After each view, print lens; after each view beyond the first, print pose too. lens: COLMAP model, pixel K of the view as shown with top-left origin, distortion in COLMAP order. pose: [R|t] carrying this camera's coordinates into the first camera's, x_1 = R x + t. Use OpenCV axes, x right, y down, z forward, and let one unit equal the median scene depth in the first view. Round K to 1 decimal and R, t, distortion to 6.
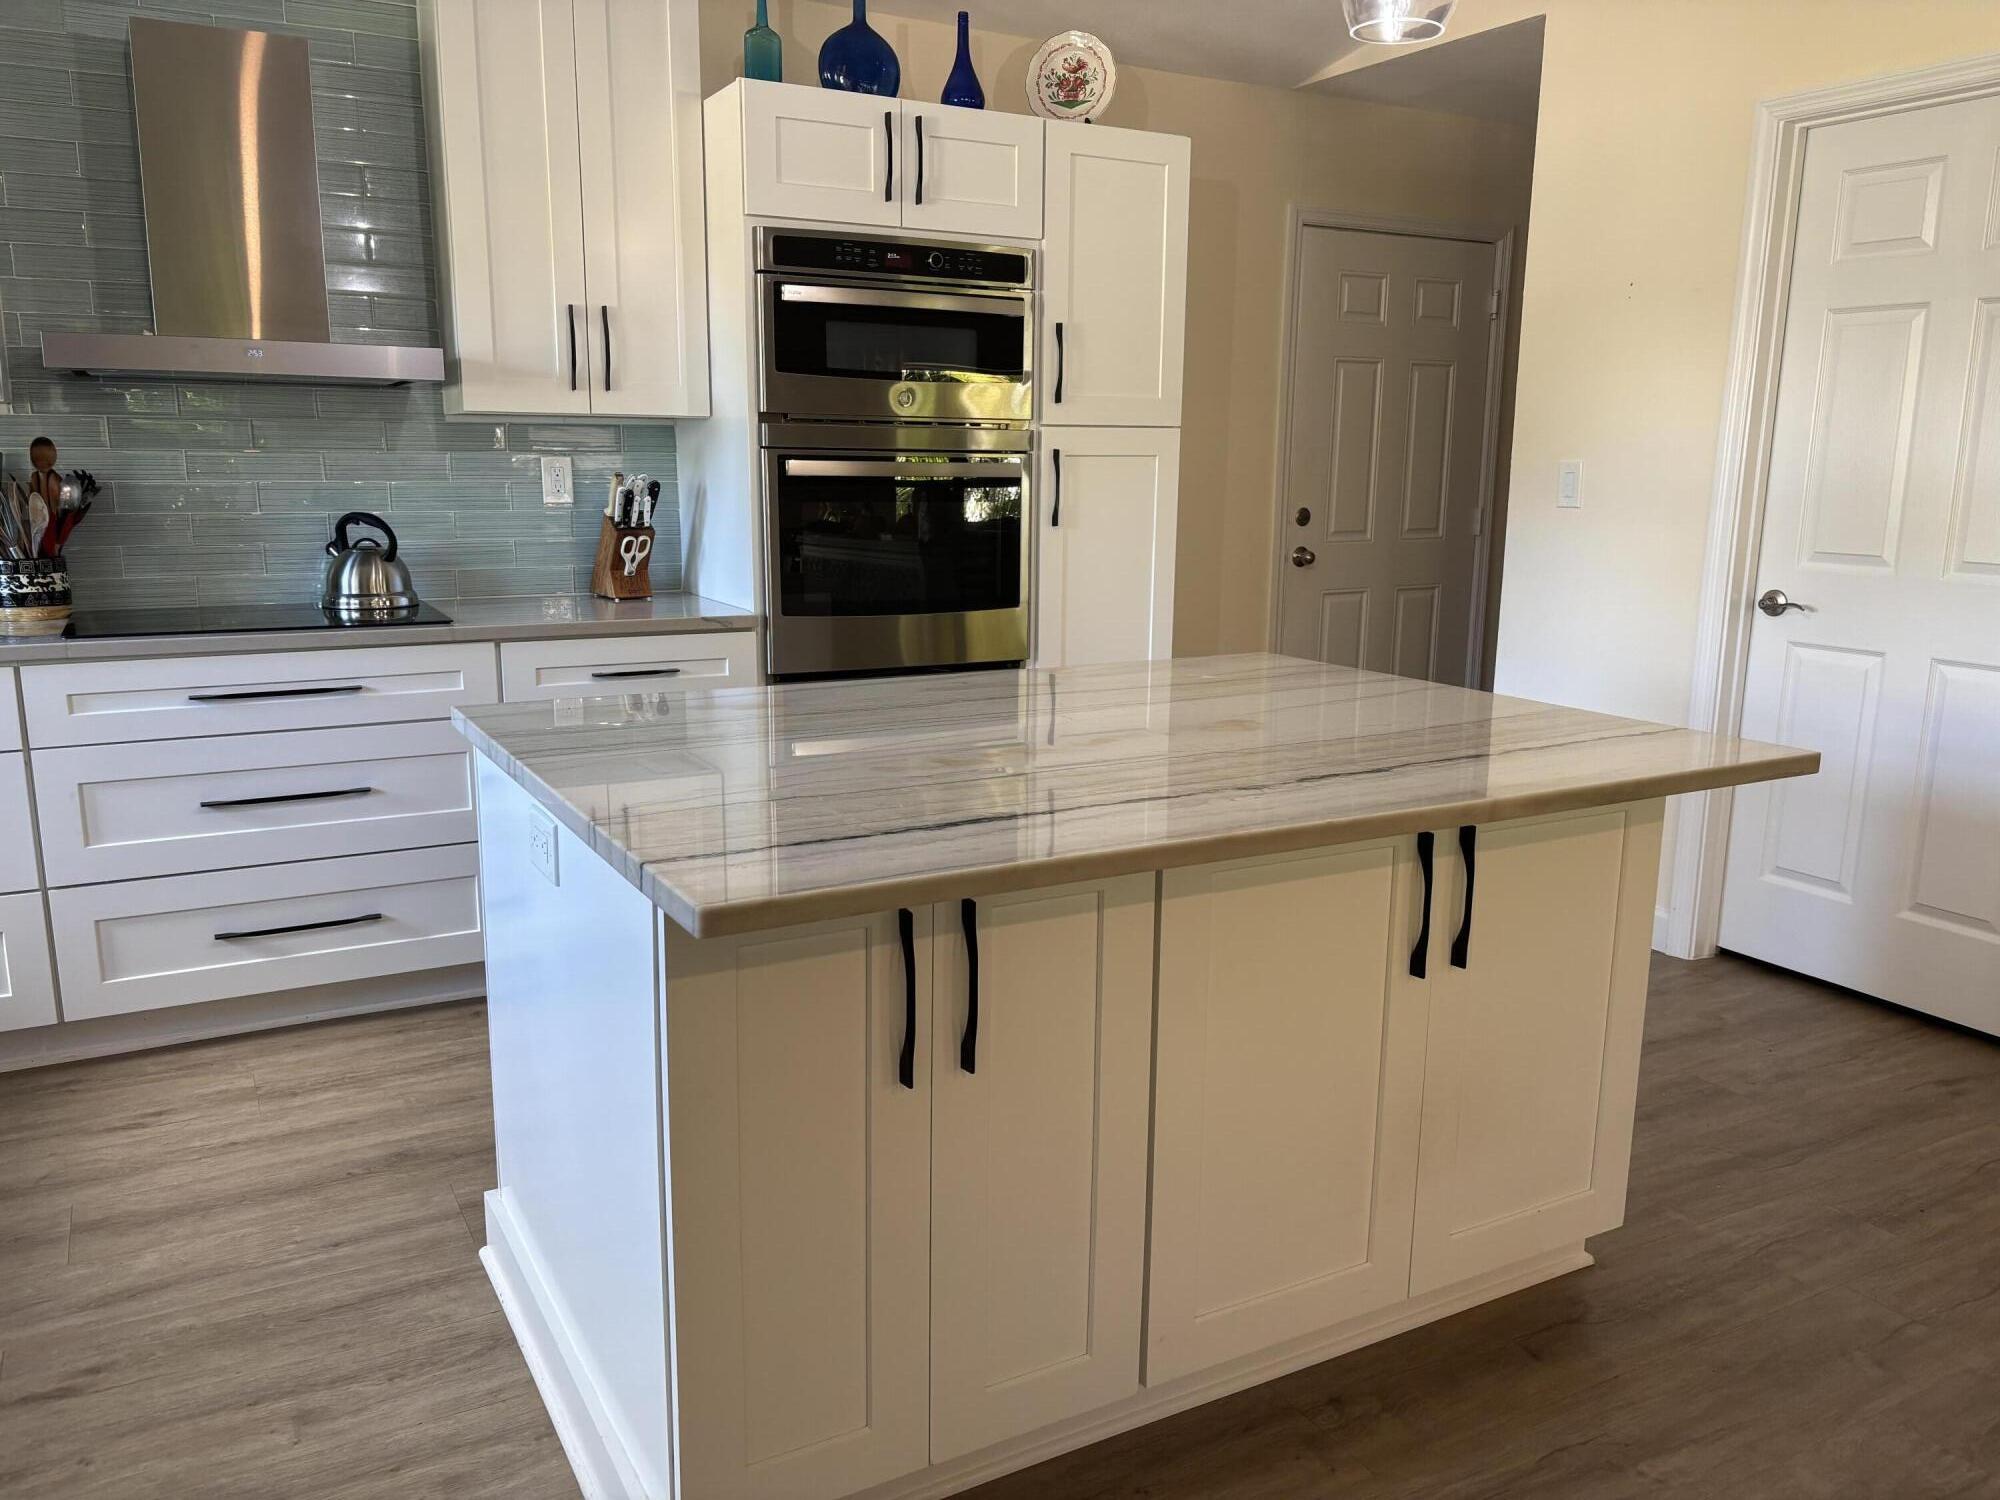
lens RADIAL K [[1534.5, 0, 1033.2], [0, 1534.5, 745.4], [0, 0, 1]] dist [0.056430, -0.084093]
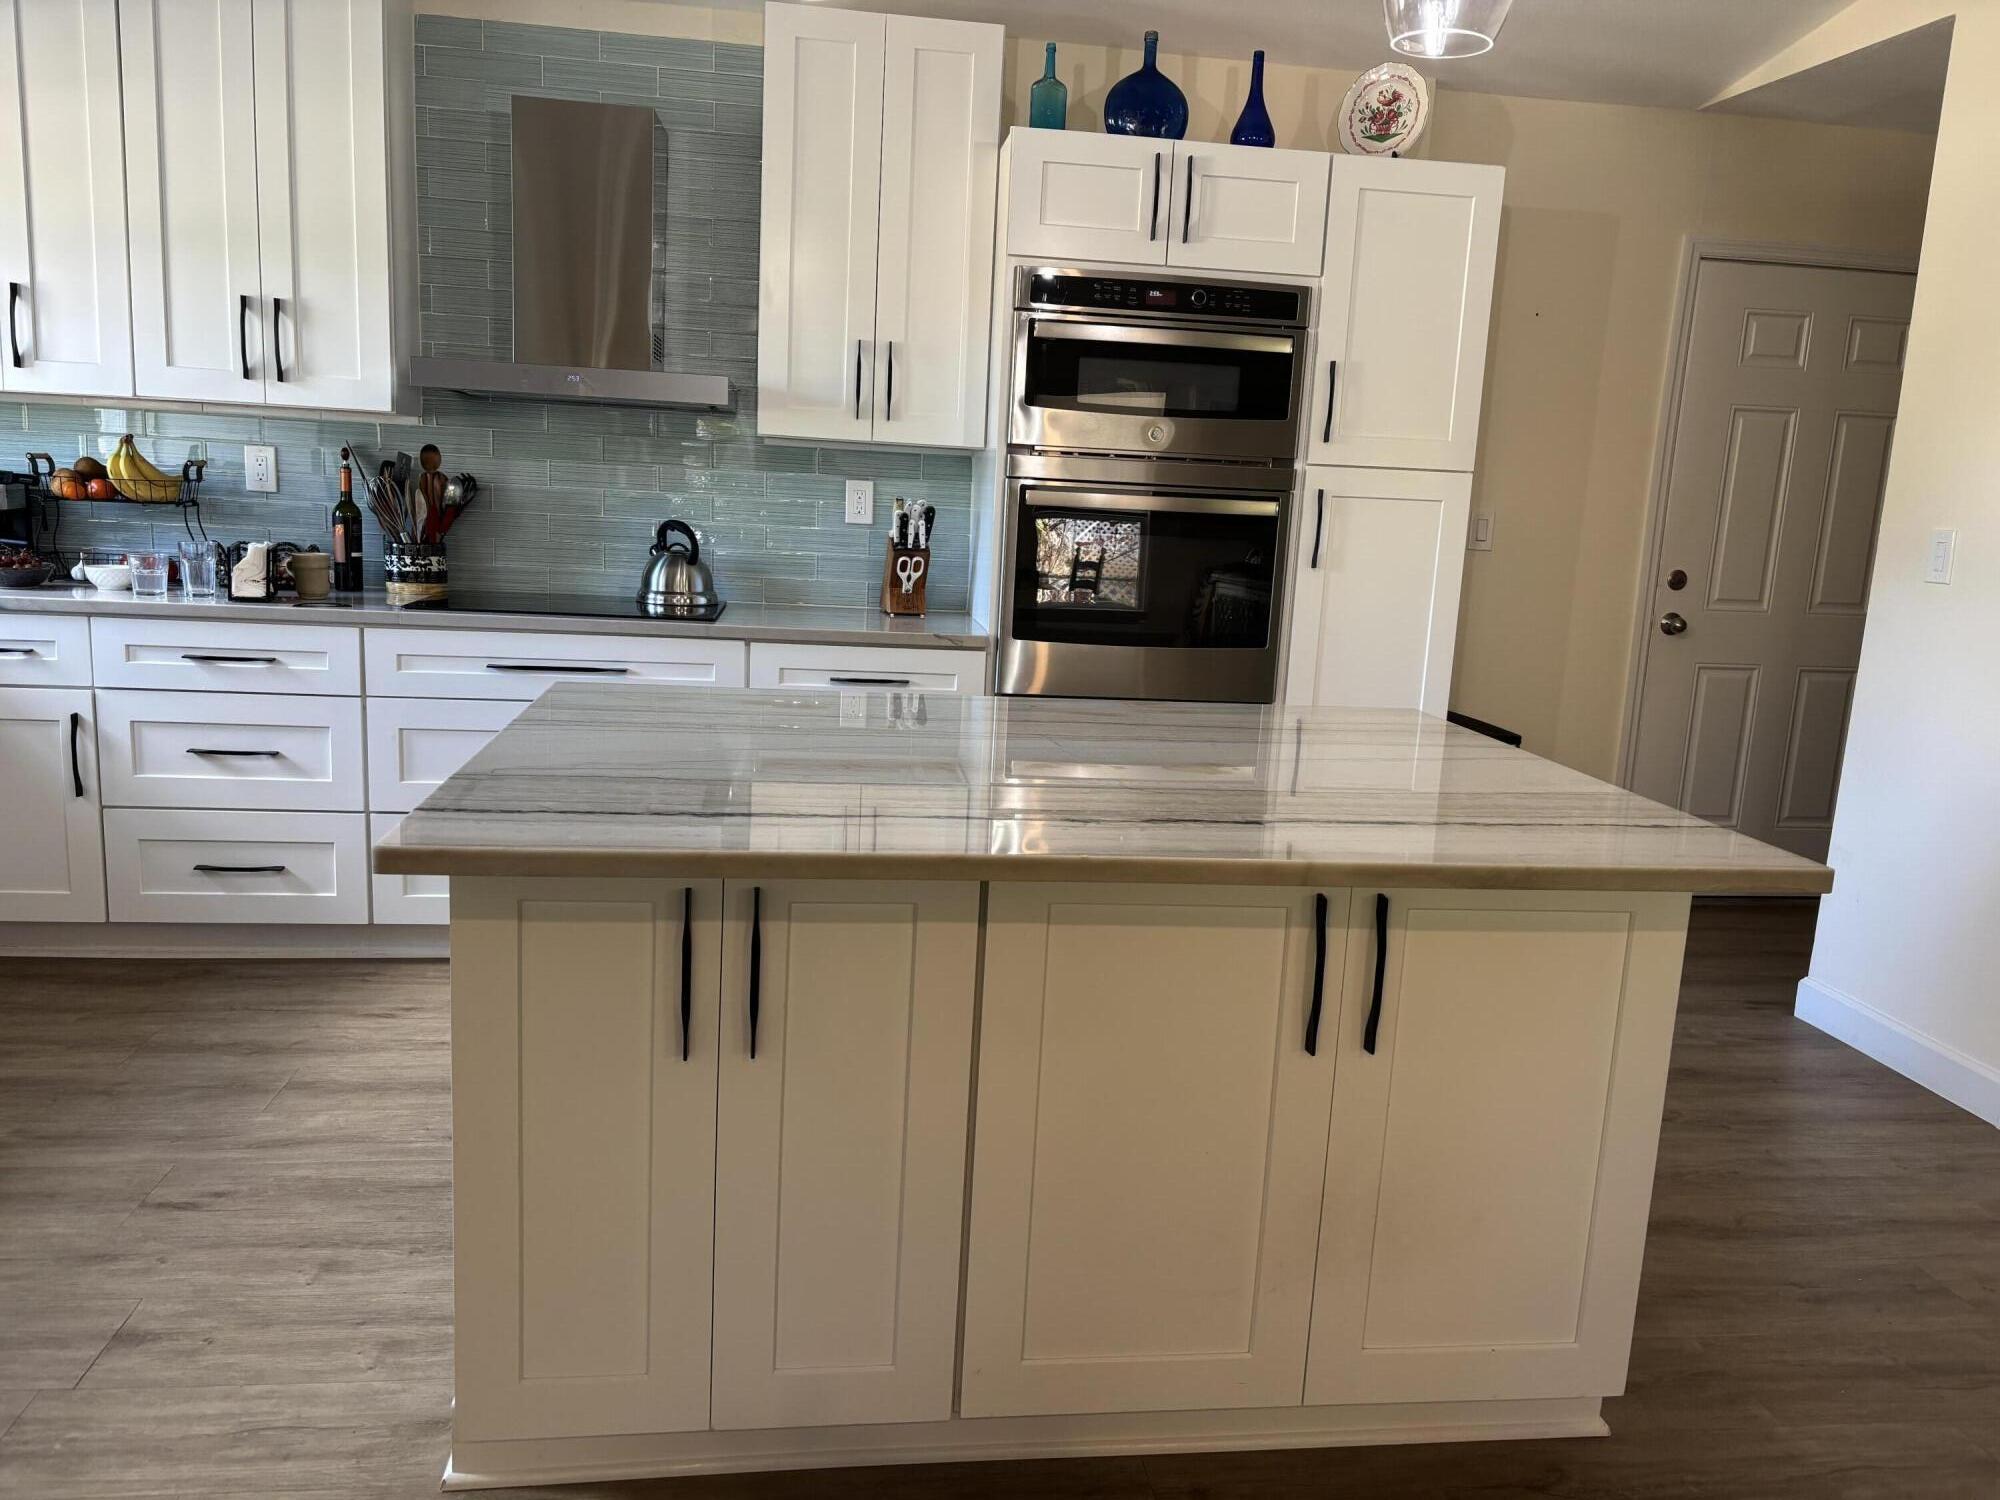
lens RADIAL K [[1534.5, 0, 1033.2], [0, 1534.5, 745.4], [0, 0, 1]] dist [0.056430, -0.084093]
pose [[0.928514, 0.098321, -0.358044, 0.231916], [-0.109350, 0.993946, -0.010634, -0.002697], [0.354831, 0.049026, 0.933644, 0.041218]]
